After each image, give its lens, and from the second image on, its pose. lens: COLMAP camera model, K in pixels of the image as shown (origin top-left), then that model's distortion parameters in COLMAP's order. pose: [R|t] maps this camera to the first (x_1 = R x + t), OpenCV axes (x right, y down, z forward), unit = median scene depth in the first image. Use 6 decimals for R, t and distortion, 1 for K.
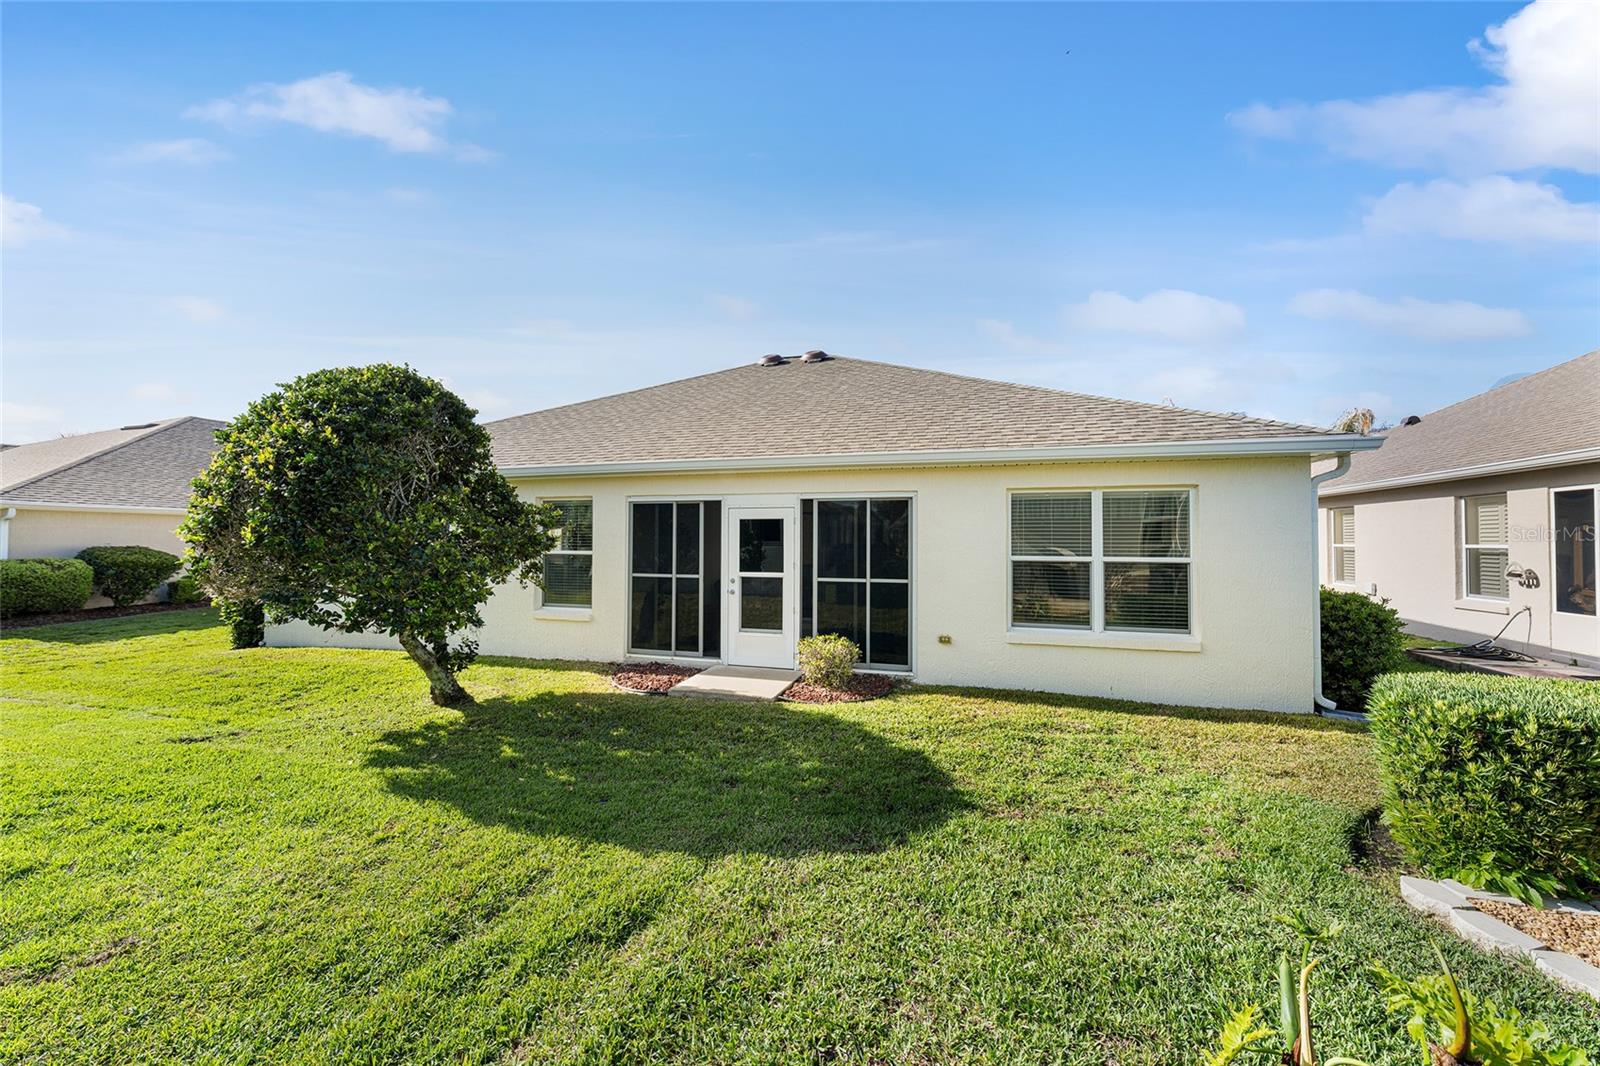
lens RADIAL K [[650.1, 0, 806.1], [0, 650.1, 530.8], [0, 0, 1]] dist [0.000519, 0.000173]
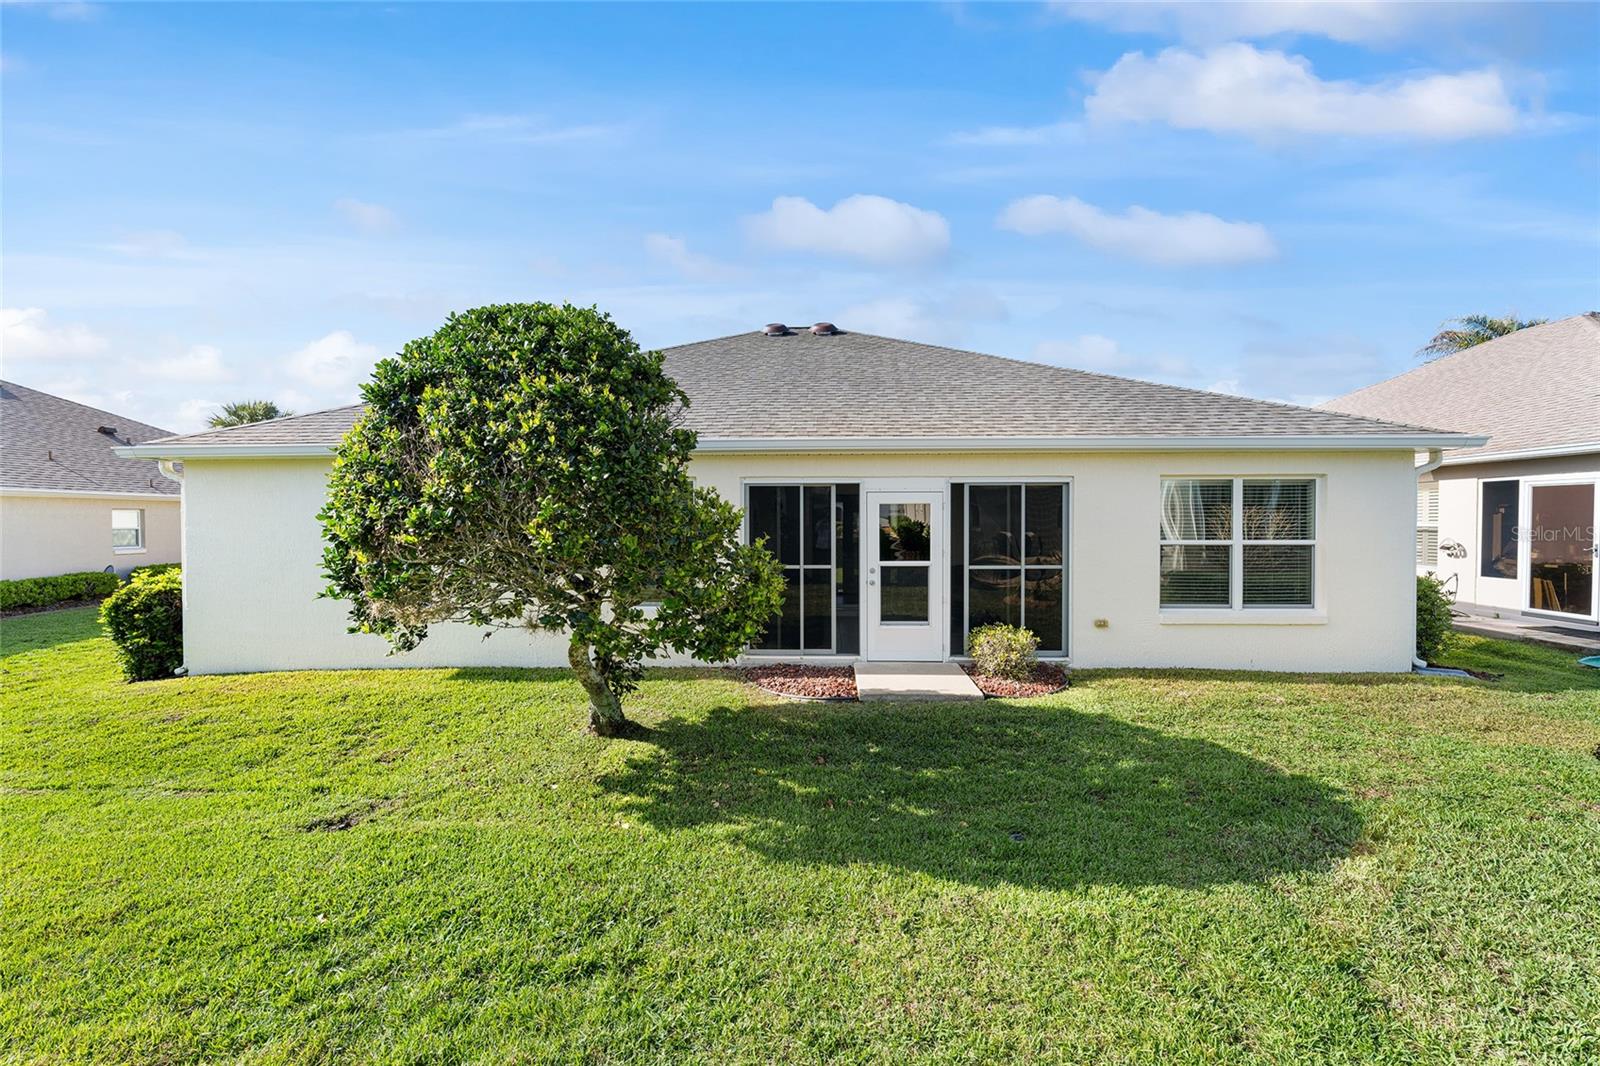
lens RADIAL K [[650.1, 0, 806.1], [0, 650.1, 530.8], [0, 0, 1]] dist [0.000519, 0.000173]
pose [[0.962895, -0.011896, 0.269612, -0.471889], [0.001994, 0.999314, 0.036970, -0.014880], [-0.269867, -0.035061, 0.962259, 0.143009]]
